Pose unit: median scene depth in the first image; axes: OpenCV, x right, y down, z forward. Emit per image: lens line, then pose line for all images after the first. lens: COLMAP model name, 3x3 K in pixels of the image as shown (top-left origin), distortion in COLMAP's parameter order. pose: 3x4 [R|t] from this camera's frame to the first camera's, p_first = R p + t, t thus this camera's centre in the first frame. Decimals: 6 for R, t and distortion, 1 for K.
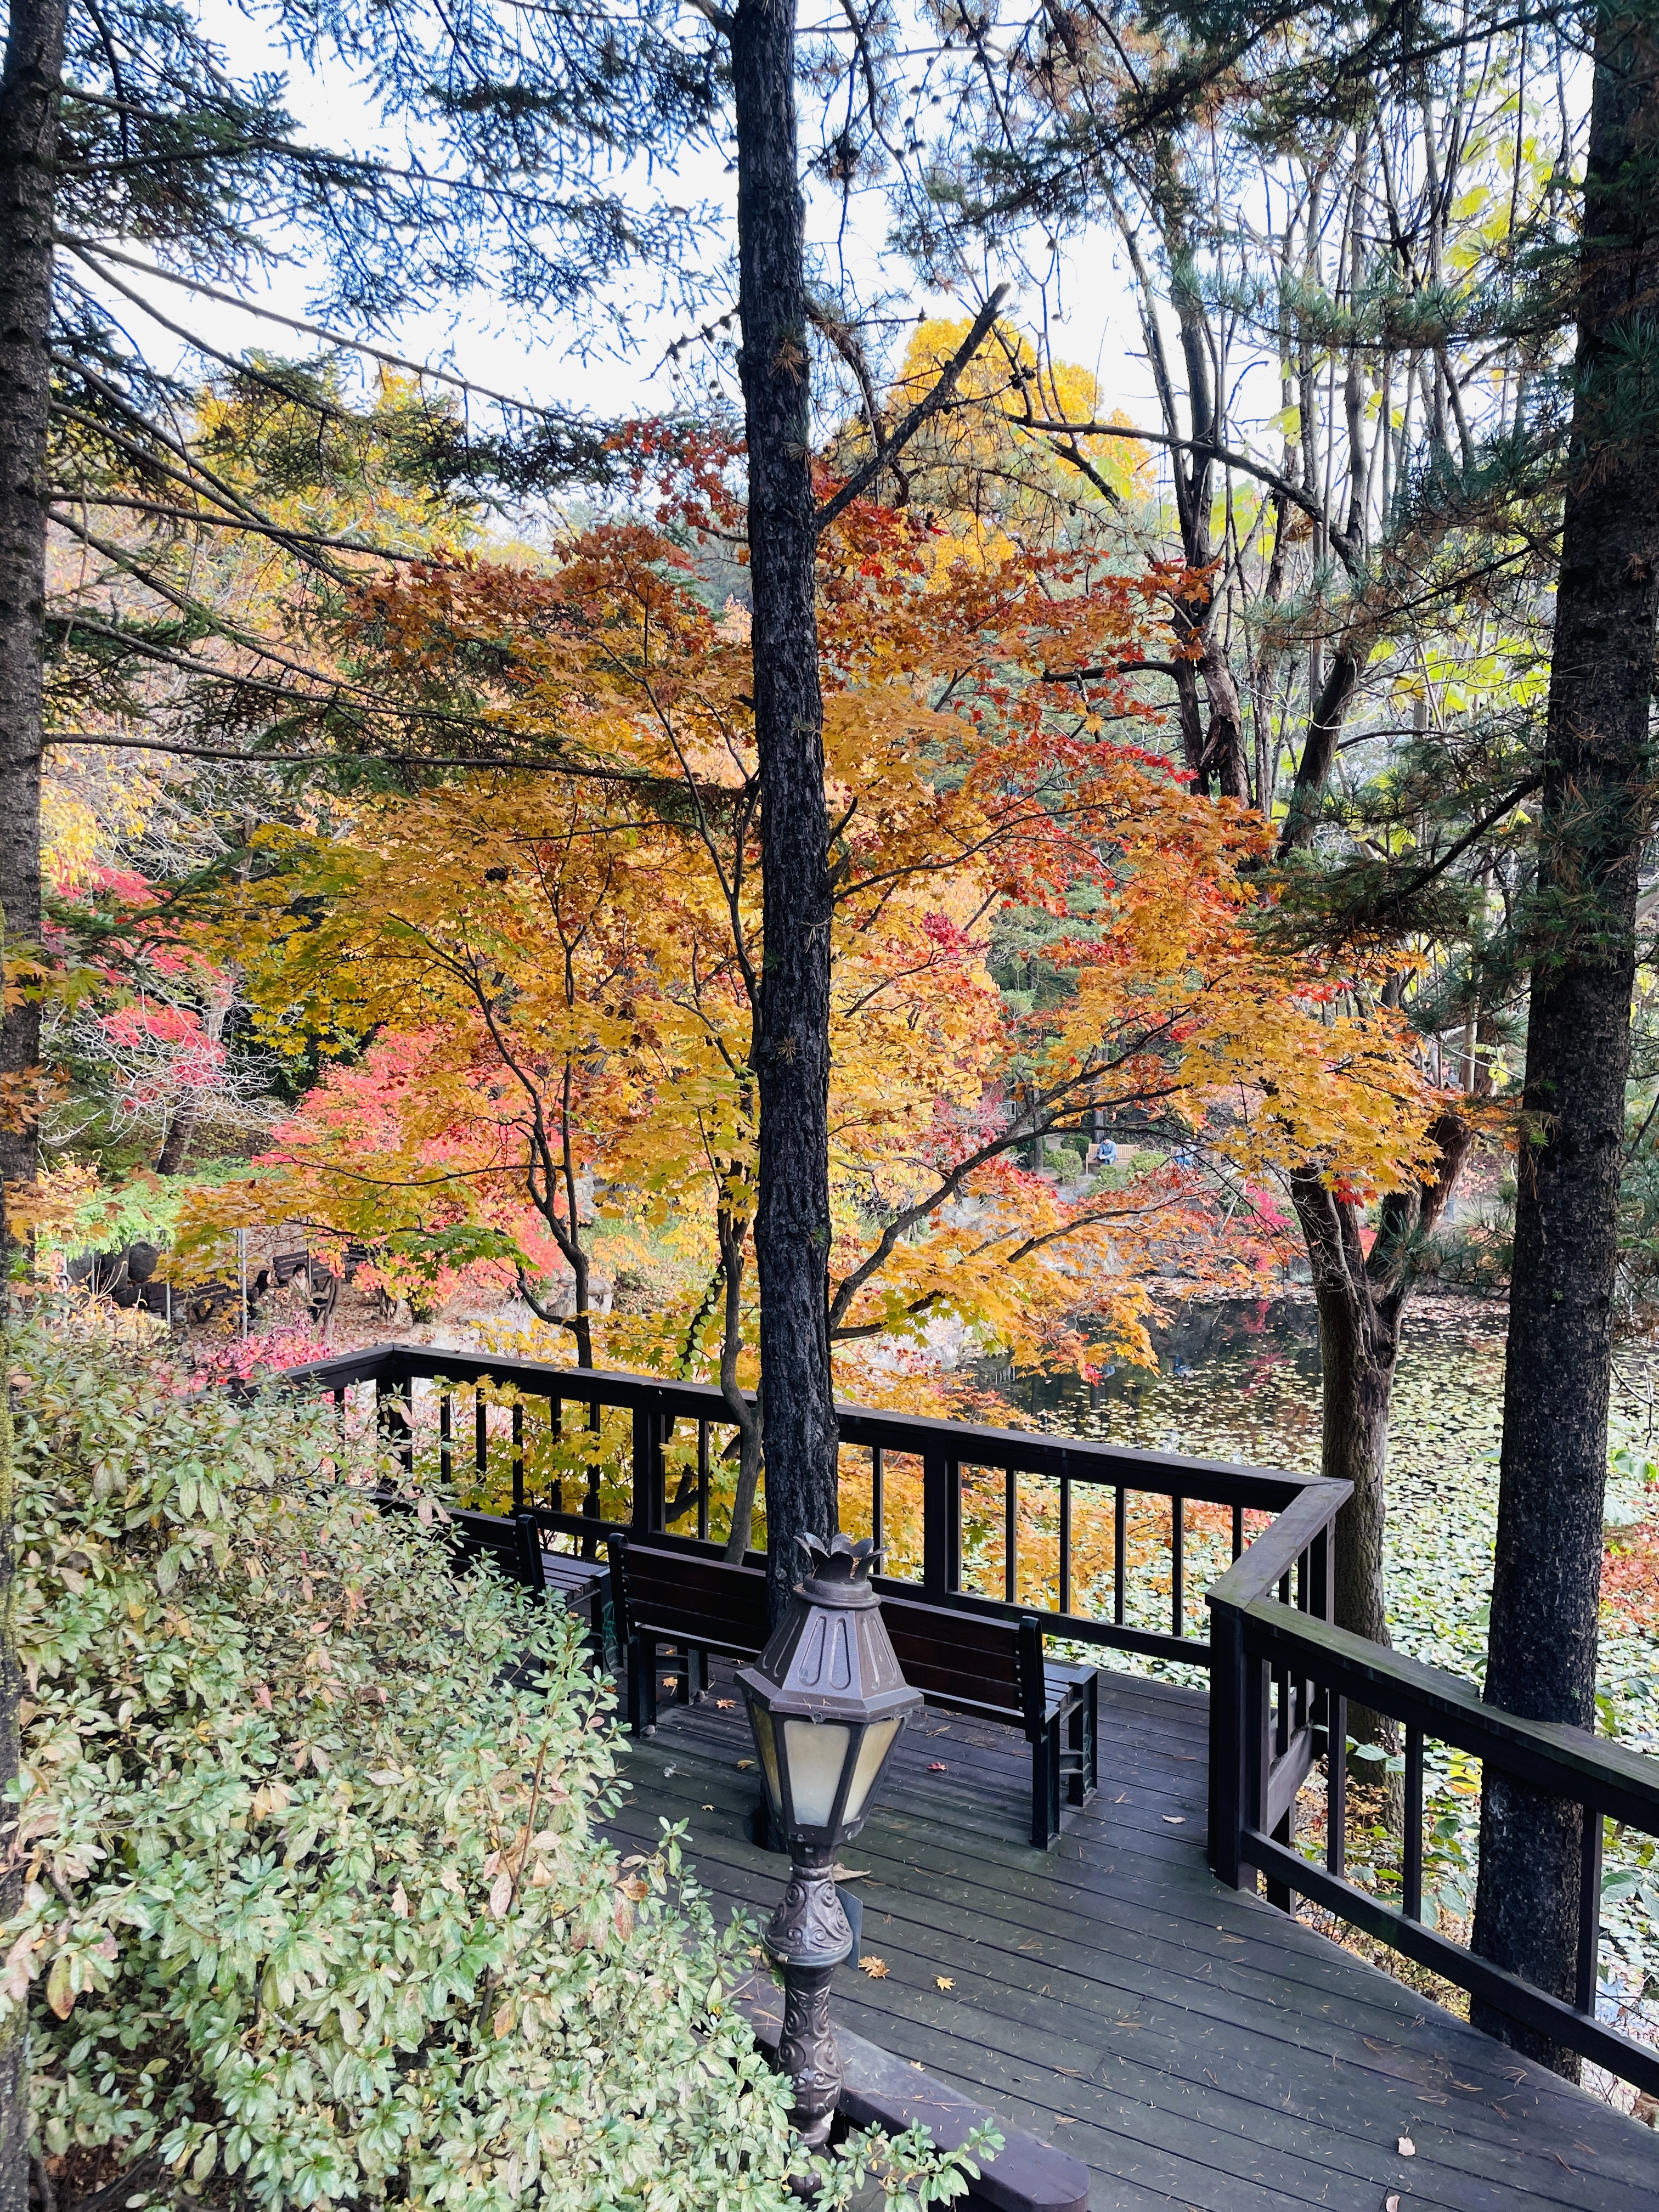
lens RADIAL K [[1679.2, 0, 832.0], [0, 1679.2, 1109.7], [0, 0, 1]] dist [0.004923, -0.039609]
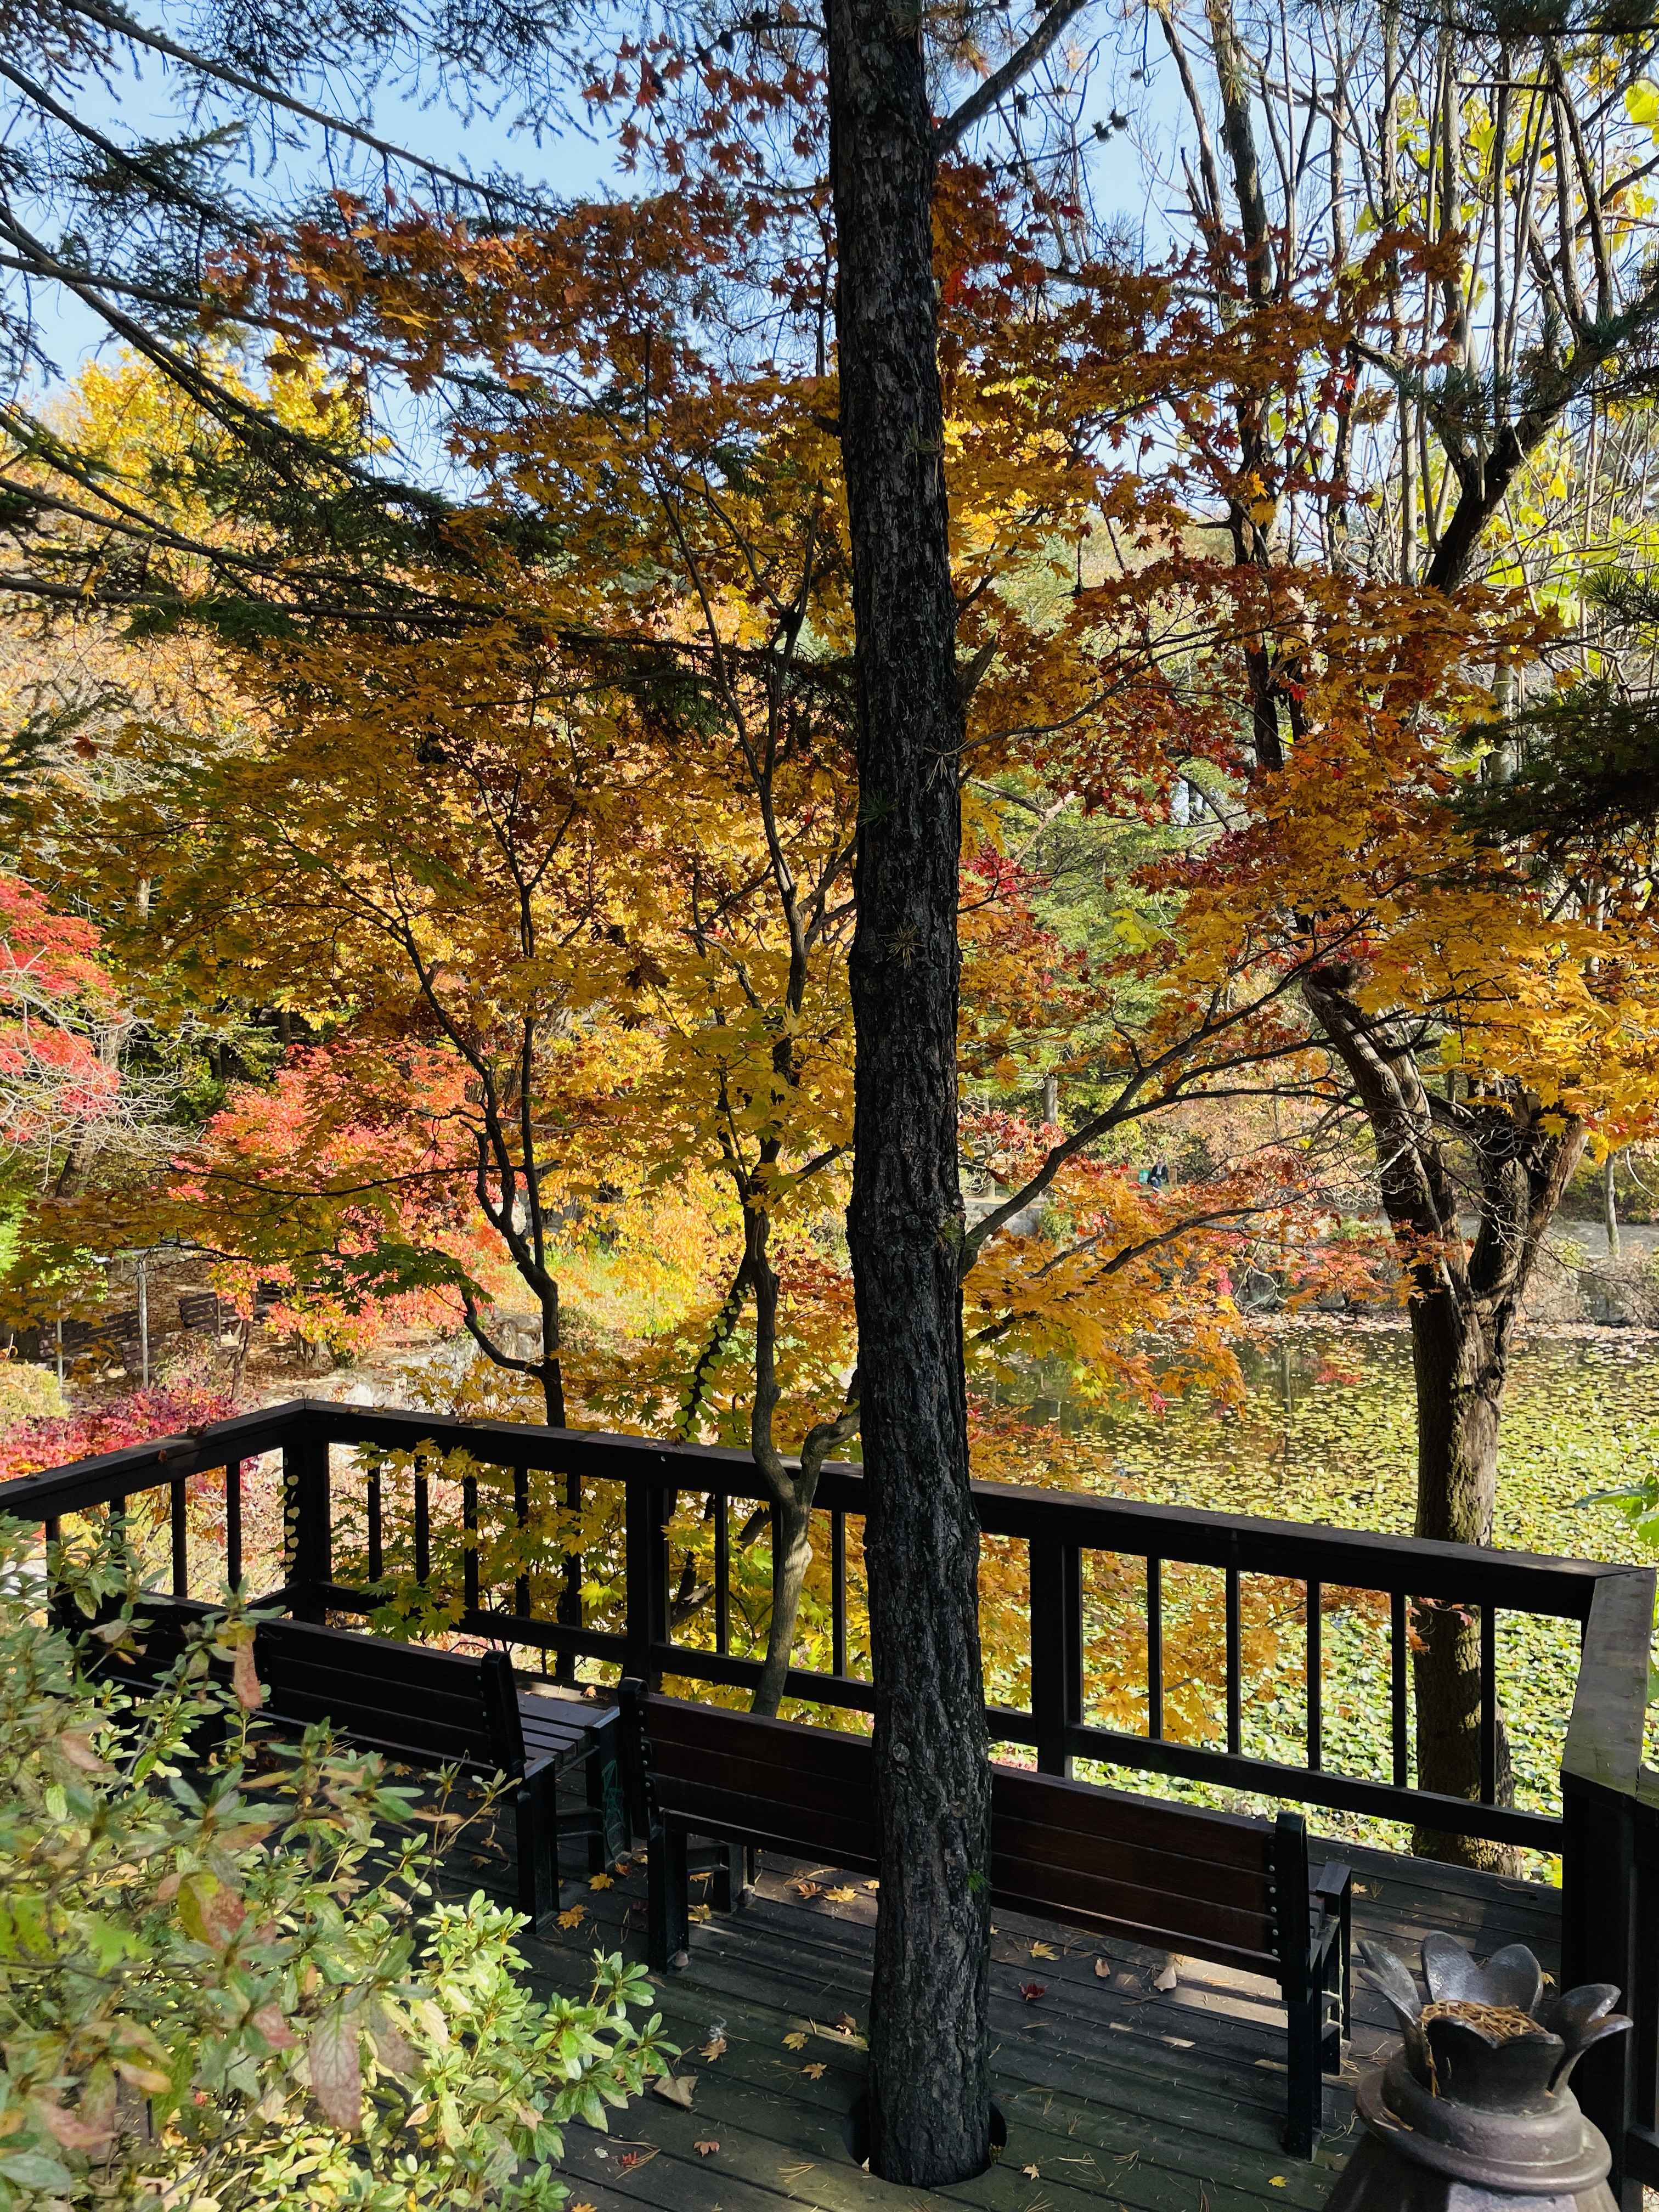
lens RADIAL K [[1679.2, 0, 832.0], [0, 1679.2, 1107.9], [0, 0, 1]] dist [0.004923, -0.039609]
pose [[0.998879, -0.016260, 0.044454, -0.053871], [0.017159, 0.999655, -0.019903, 0.025896], [-0.044115, 0.020643, 0.998813, 0.227780]]
